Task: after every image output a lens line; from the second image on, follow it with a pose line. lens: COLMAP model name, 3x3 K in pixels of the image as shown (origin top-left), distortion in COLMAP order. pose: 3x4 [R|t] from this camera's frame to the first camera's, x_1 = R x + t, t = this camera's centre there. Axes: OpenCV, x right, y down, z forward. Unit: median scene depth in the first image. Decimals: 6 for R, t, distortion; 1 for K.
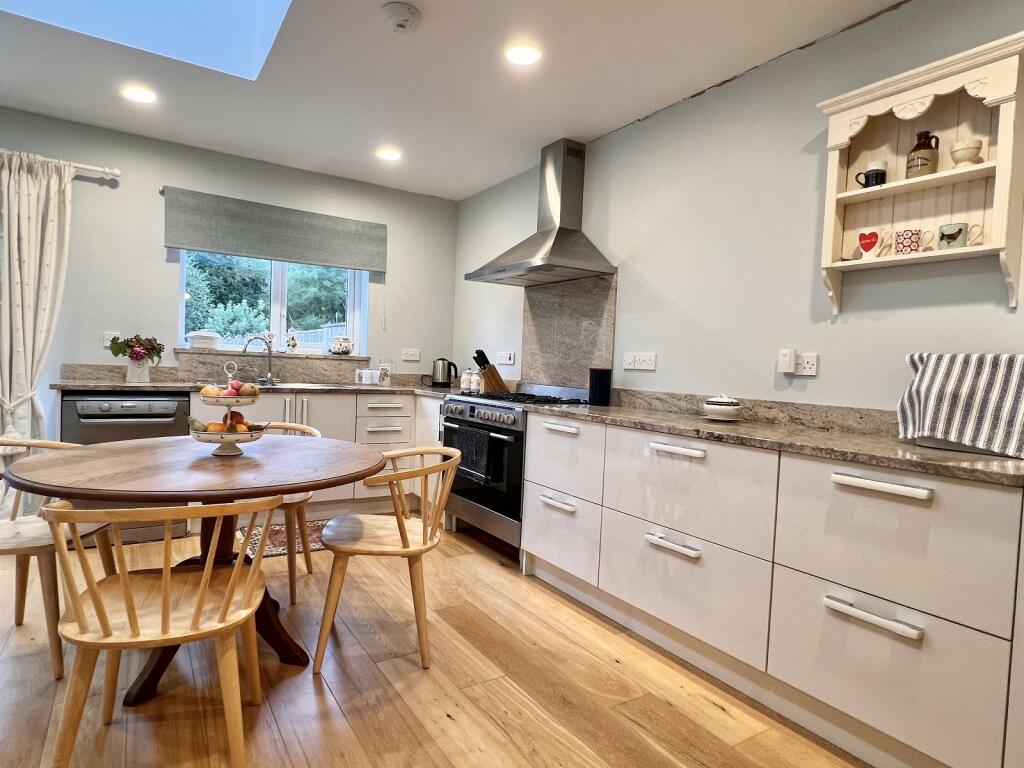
lens RADIAL K [[583.3, 0, 507.2], [0, 583.3, 386.6], [0, 0, 1]] dist [0.000961, 0.001695]
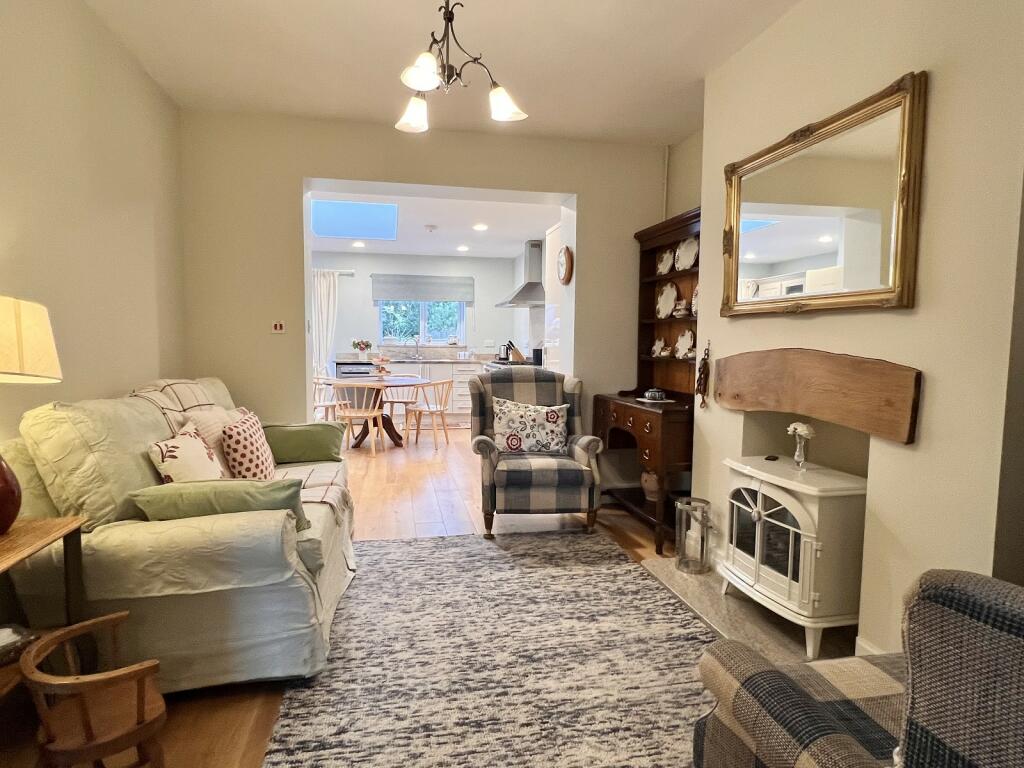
lens RADIAL K [[583.3, 0, 507.2], [0, 583.3, 386.6], [0, 0, 1]] dist [0.000961, 0.001695]
pose [[0.931607, -0.003569, -0.363451, 0.749132], [0.014738, 0.999500, 0.027960, 0.042443], [0.363169, -0.031404, 0.931194, -0.962258]]
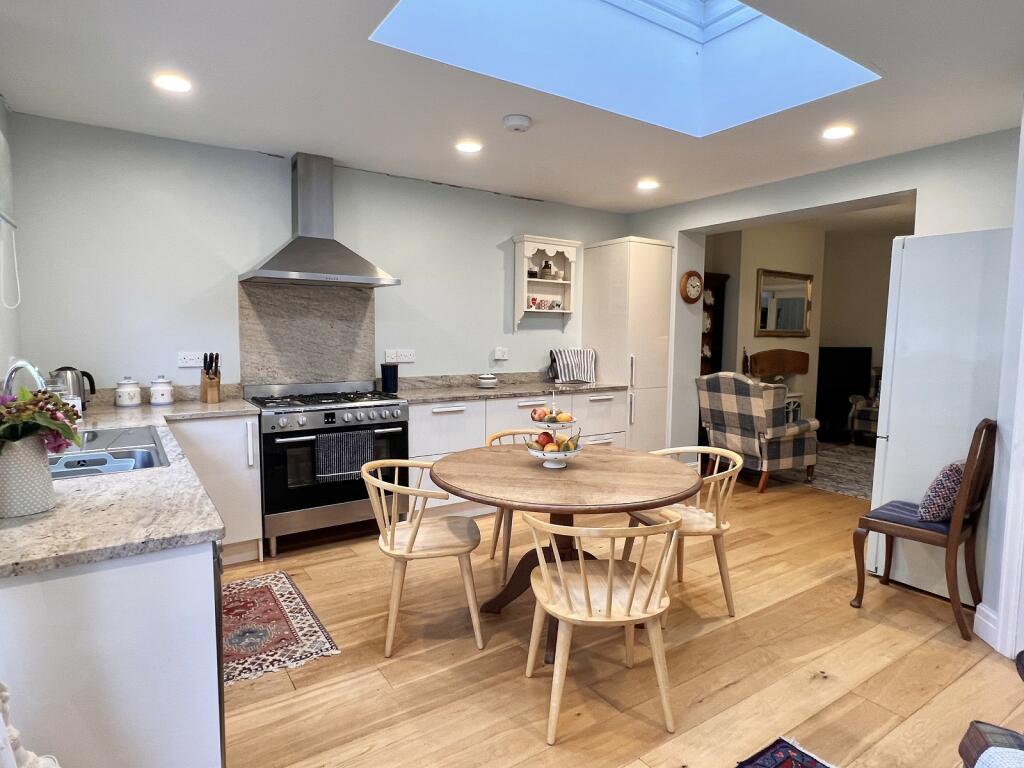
lens RADIAL K [[583.3, 0, 507.2], [0, 583.3, 386.6], [0, 0, 1]] dist [0.000961, 0.001695]
pose [[-0.020341, -0.134498, 0.990705, -1.009230], [0.027381, 0.990464, 0.135027, -0.132471], [-0.999418, 0.029873, -0.016465, 0.670322]]
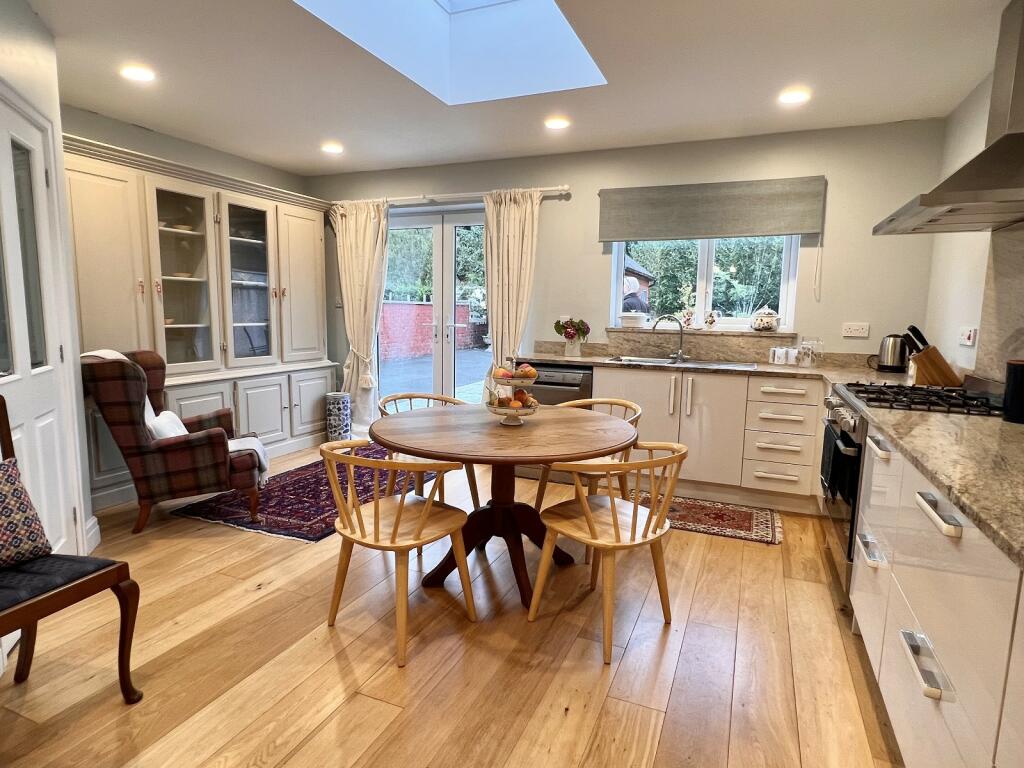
lens RADIAL K [[583.3, 0, 507.2], [0, 583.3, 386.6], [0, 0, 1]] dist [0.000961, 0.001695]
pose [[0.562922, 0.076212, -0.822989, 0.313826], [-0.025098, 0.996857, 0.075146, -0.032351], [0.826129, -0.021646, 0.563065, 0.179421]]
